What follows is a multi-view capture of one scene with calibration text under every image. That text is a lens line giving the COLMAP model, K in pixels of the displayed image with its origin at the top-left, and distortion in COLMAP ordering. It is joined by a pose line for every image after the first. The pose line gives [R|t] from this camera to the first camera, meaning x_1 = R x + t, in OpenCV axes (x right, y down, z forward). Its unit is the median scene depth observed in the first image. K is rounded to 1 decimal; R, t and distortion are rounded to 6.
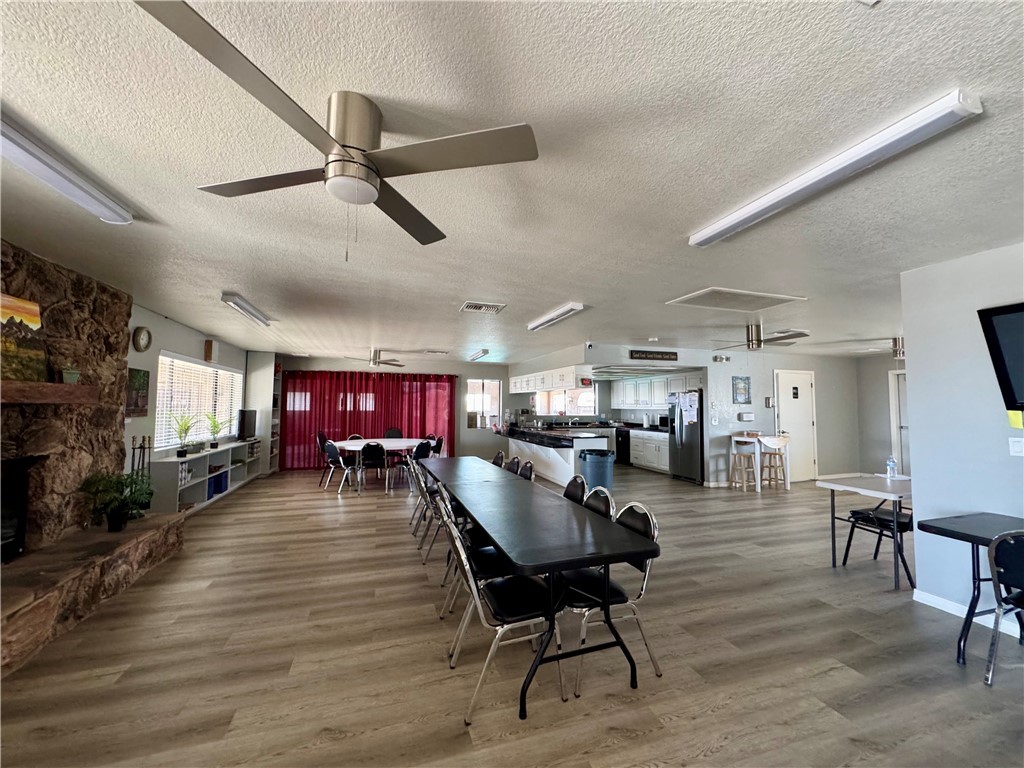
lens RADIAL K [[411.5, 0, 514.7], [0, 411.5, 382.5], [0, 0, 1]] dist [-0.002366, 0.001223]
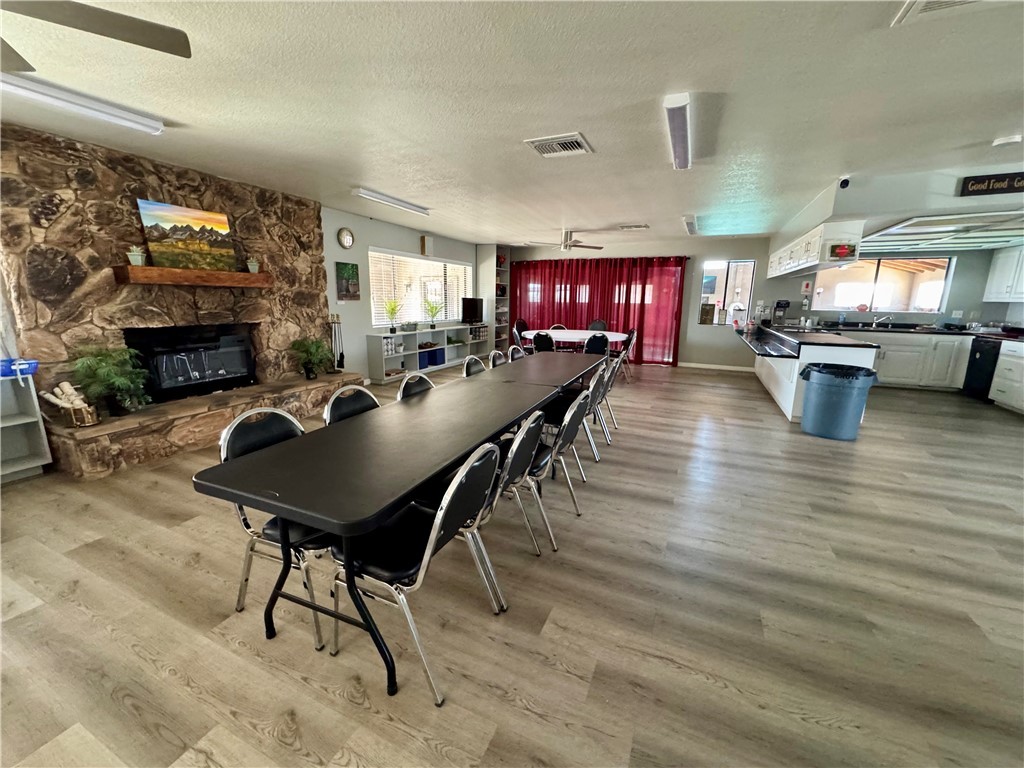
lens RADIAL K [[411.5, 0, 508.7], [0, 411.5, 385.6], [0, 0, 1]] dist [-0.002366, 0.001223]
pose [[0.734942, 0.144555, -0.662544, 0.414822], [0.031479, 0.968690, 0.246269, 0.043778], [0.677399, -0.201850, 0.707381, 0.383484]]
